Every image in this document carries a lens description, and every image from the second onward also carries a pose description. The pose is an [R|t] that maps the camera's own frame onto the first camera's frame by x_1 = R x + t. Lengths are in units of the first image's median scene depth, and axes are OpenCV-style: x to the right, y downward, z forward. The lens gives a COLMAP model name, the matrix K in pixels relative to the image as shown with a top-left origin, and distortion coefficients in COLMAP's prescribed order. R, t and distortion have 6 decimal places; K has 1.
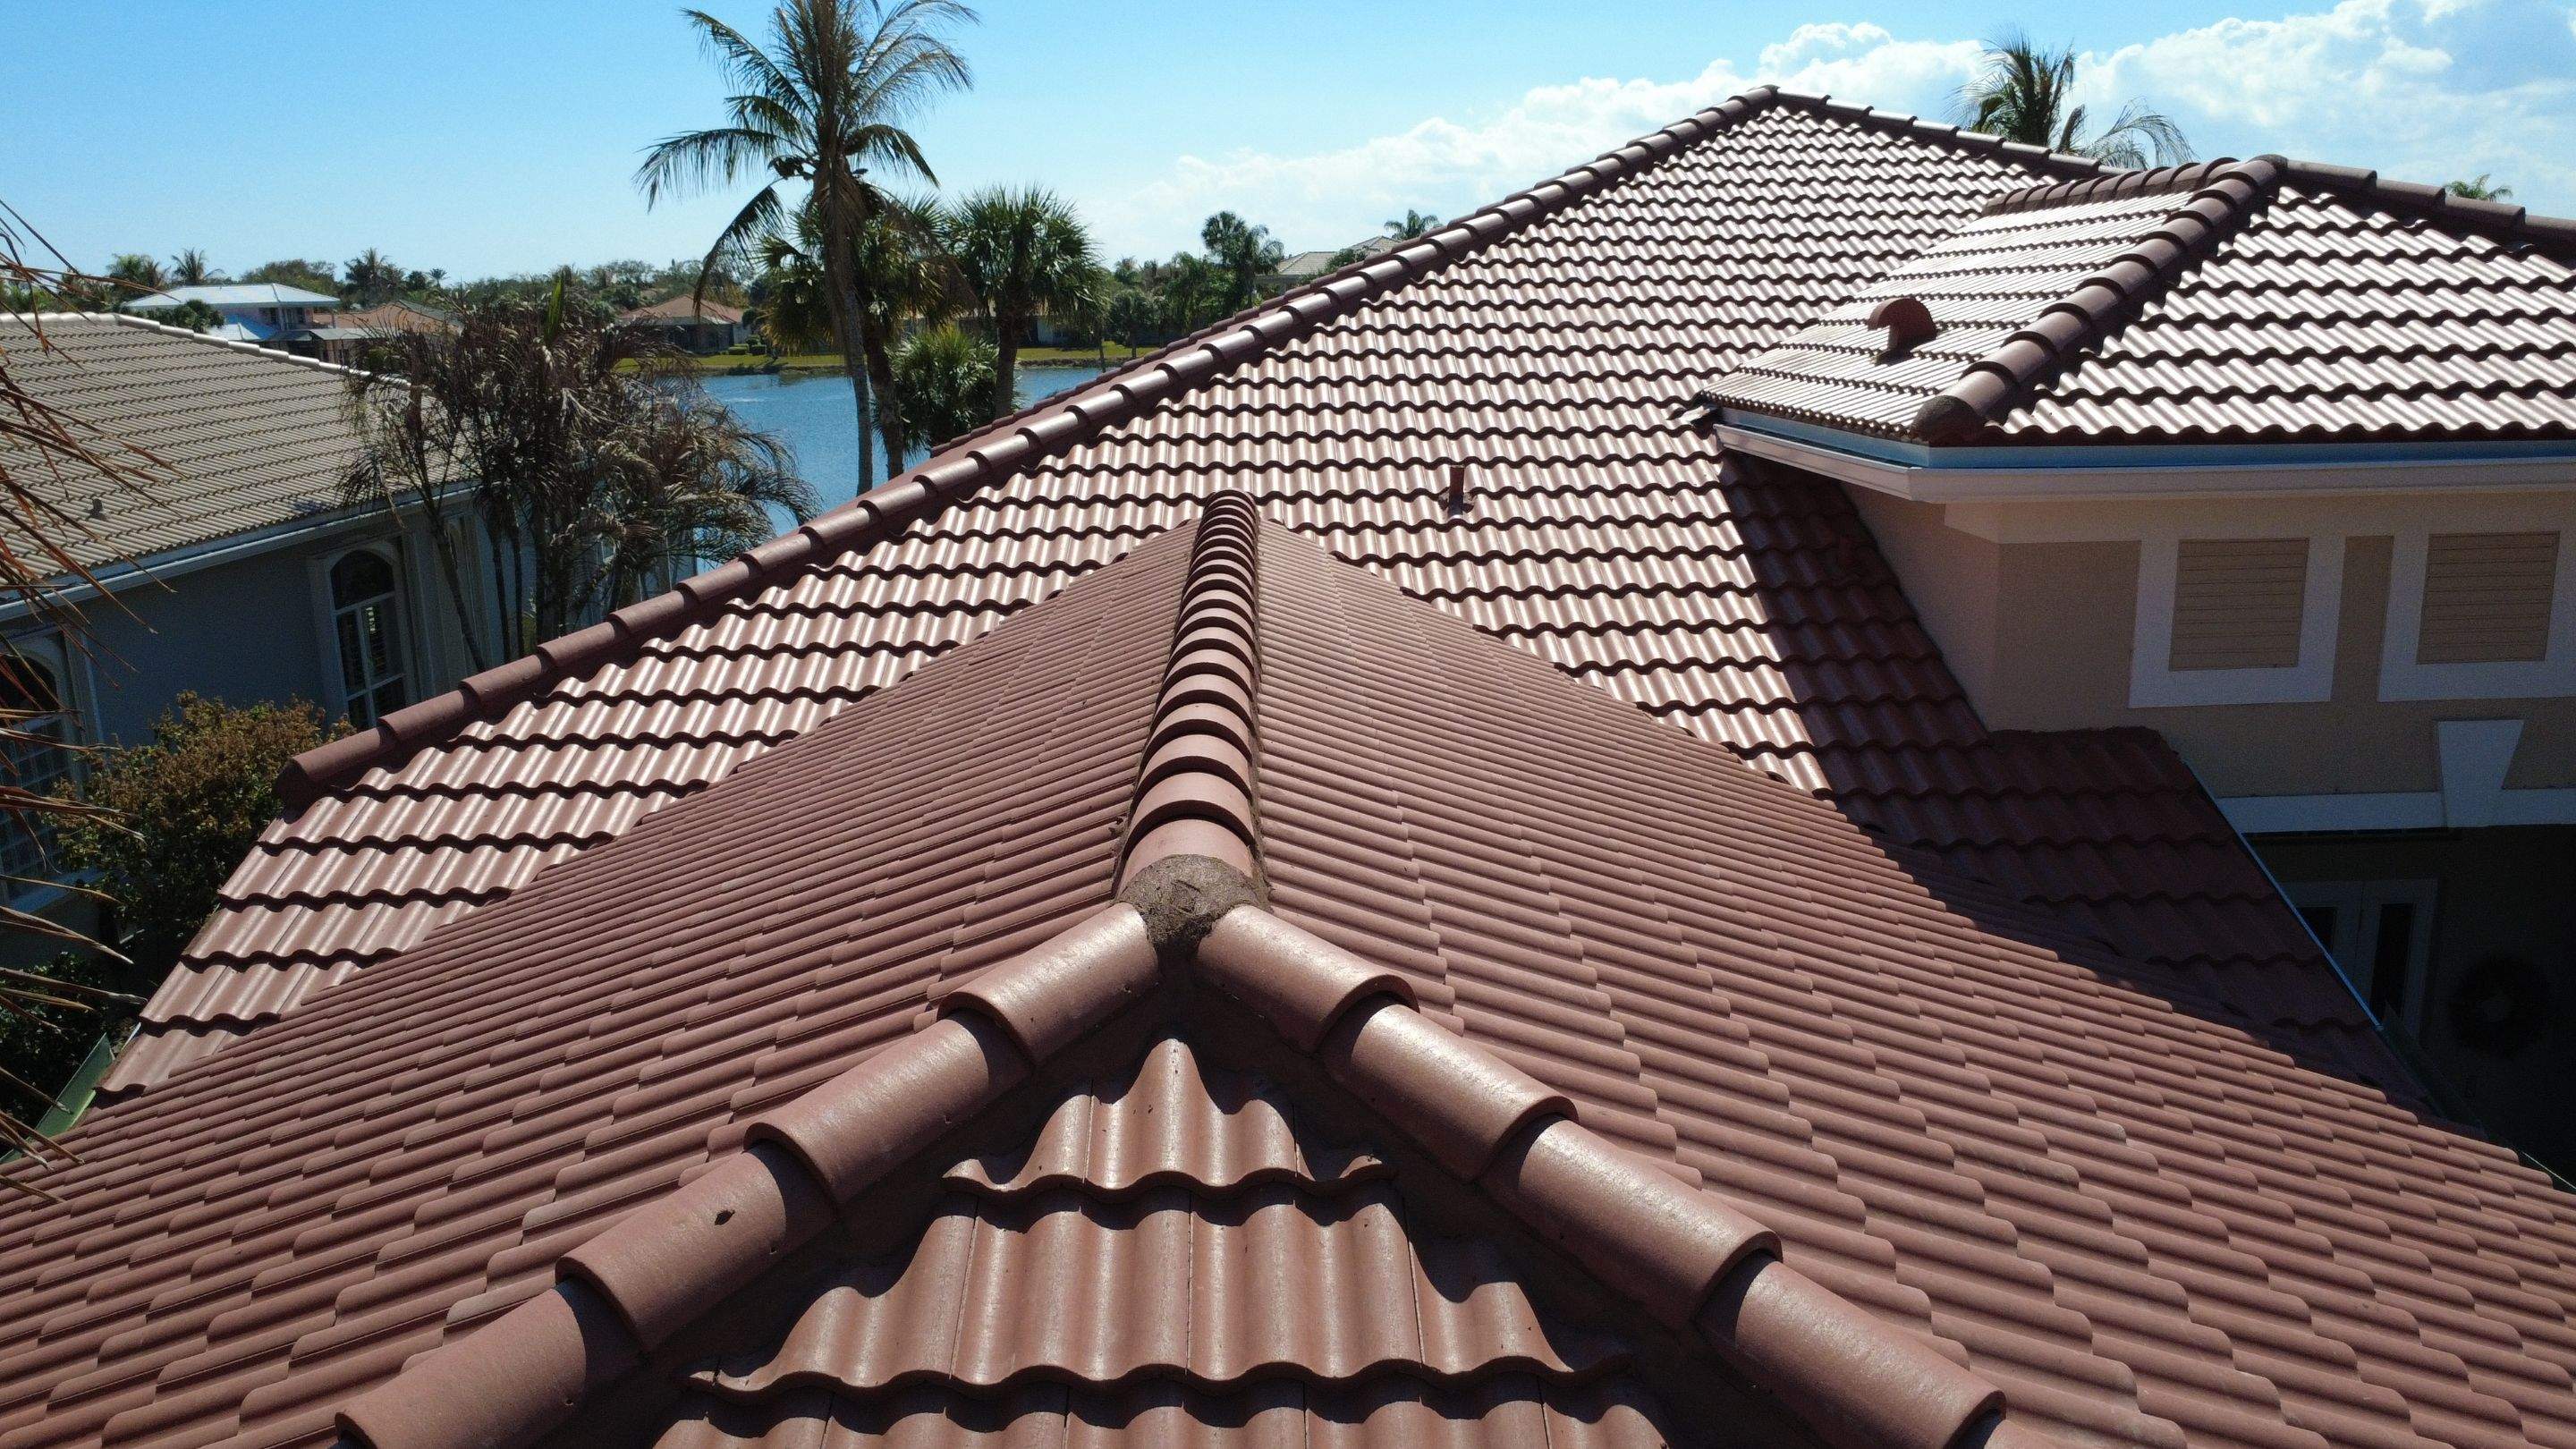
lens RADIAL K [[1887.0, 0, 1292.8], [0, 1887.0, 726.5], [0, 0, 1]] dist [-0.000027, -0.007422]
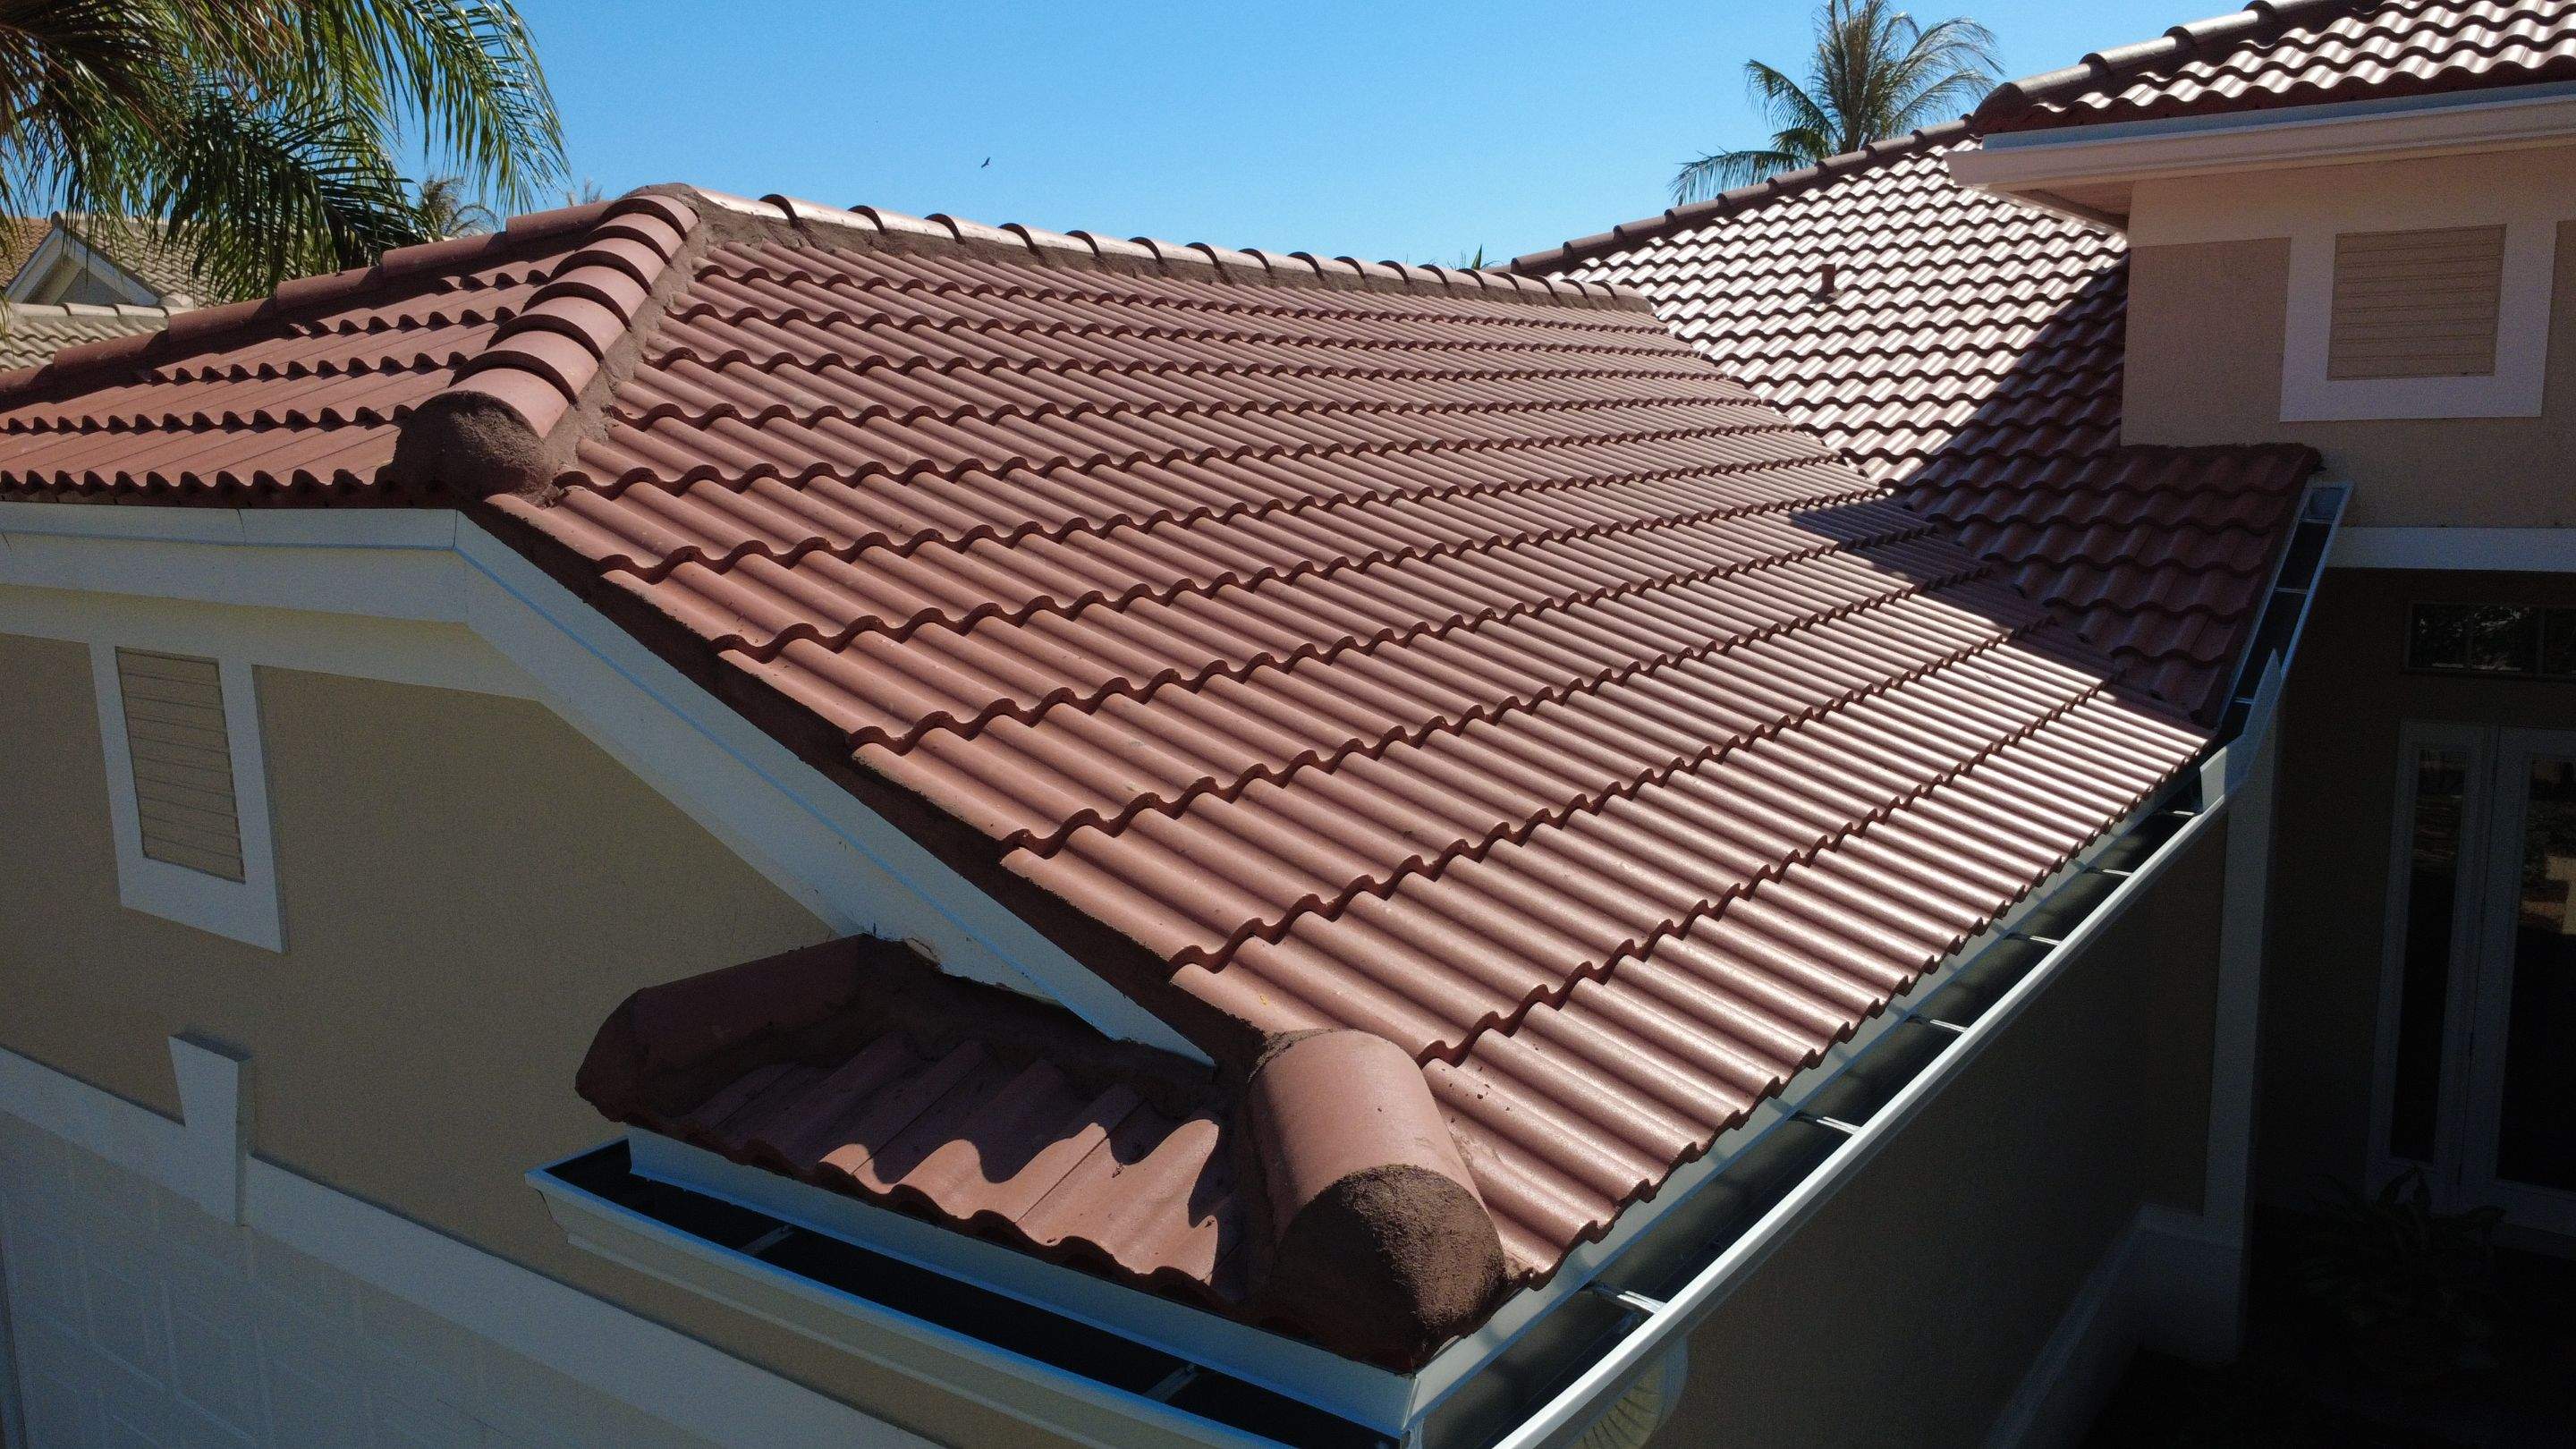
lens RADIAL K [[1887.0, 0, 1281.7], [0, 1887.0, 717.8], [0, 0, 1]] dist [-0.000027, -0.007422]
pose [[0.801653, 0.096469, -0.589955, 0.513664], [-0.128819, 0.991584, -0.012901, 0.176618], [0.583745, 0.086340, 0.807333, -0.021093]]
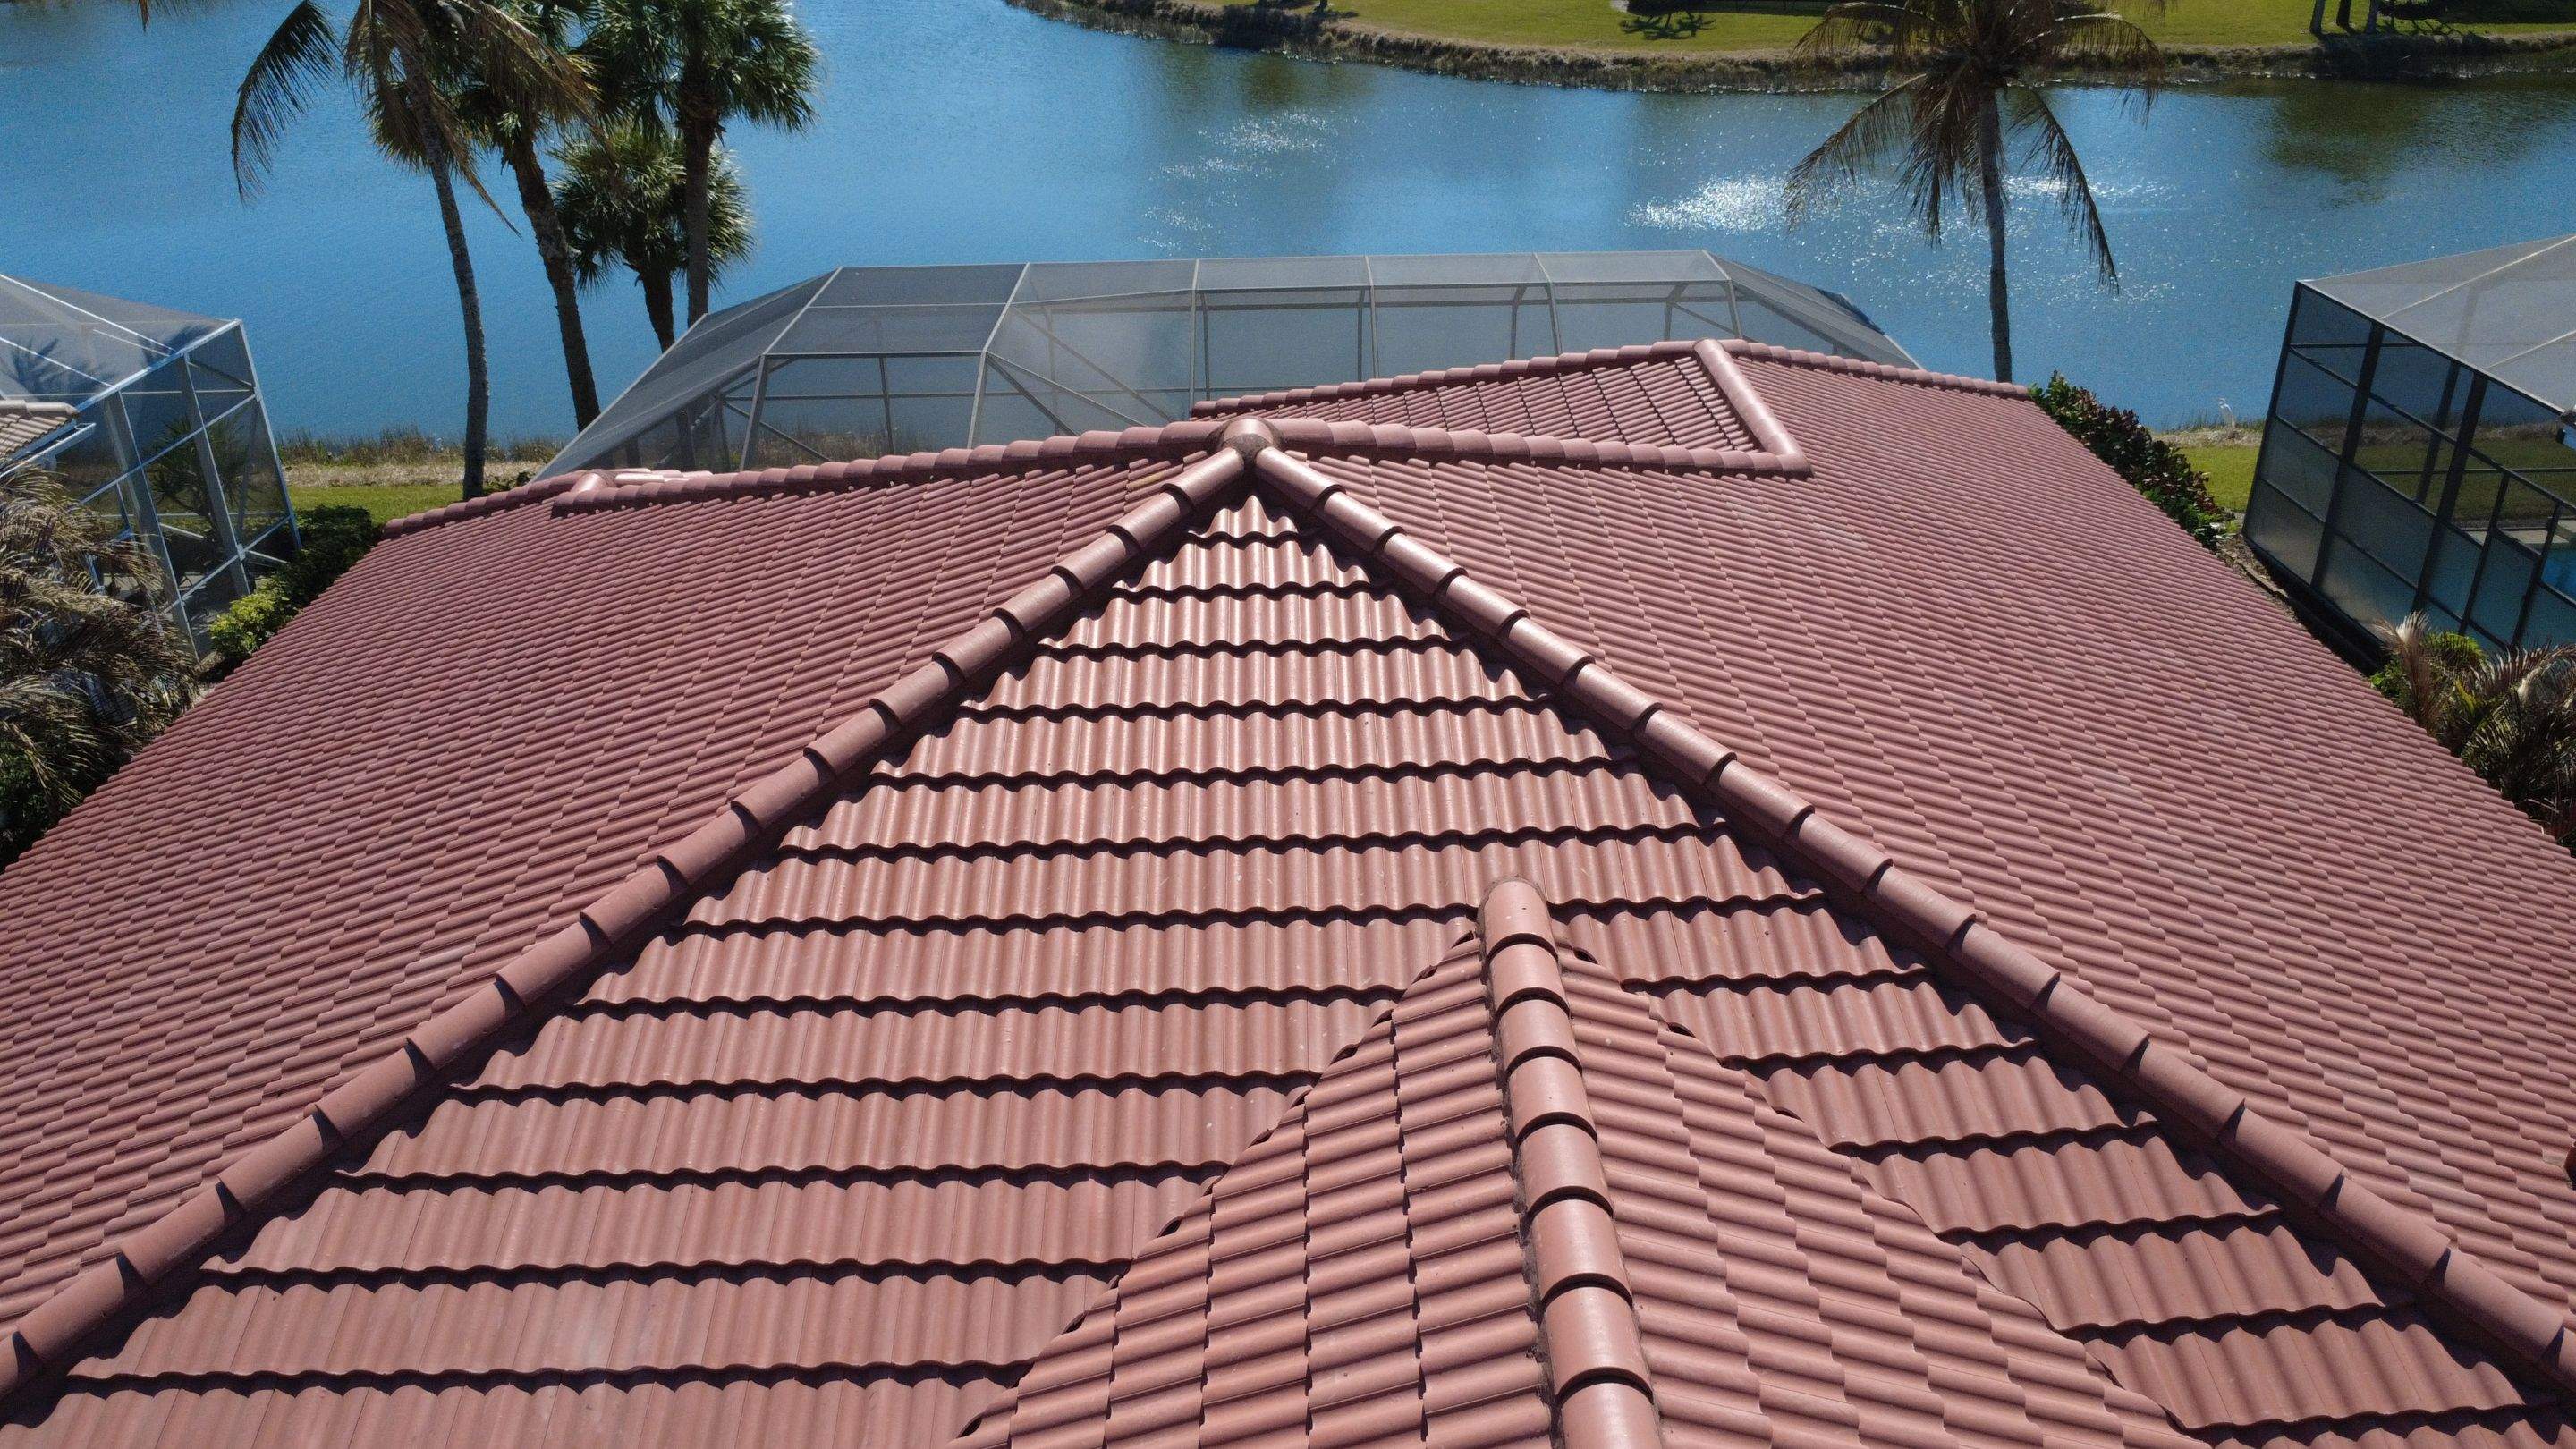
lens RADIAL K [[1887.0, 0, 1283.4], [0, 1887.0, 721.7], [0, 0, 1]] dist [-0.000027, -0.007422]
pose [[0.999884, 0.010480, -0.011081, 0.434843], [-0.007530, 0.971009, 0.238923, -0.634551], [0.013264, -0.238812, 0.970975, 0.661789]]
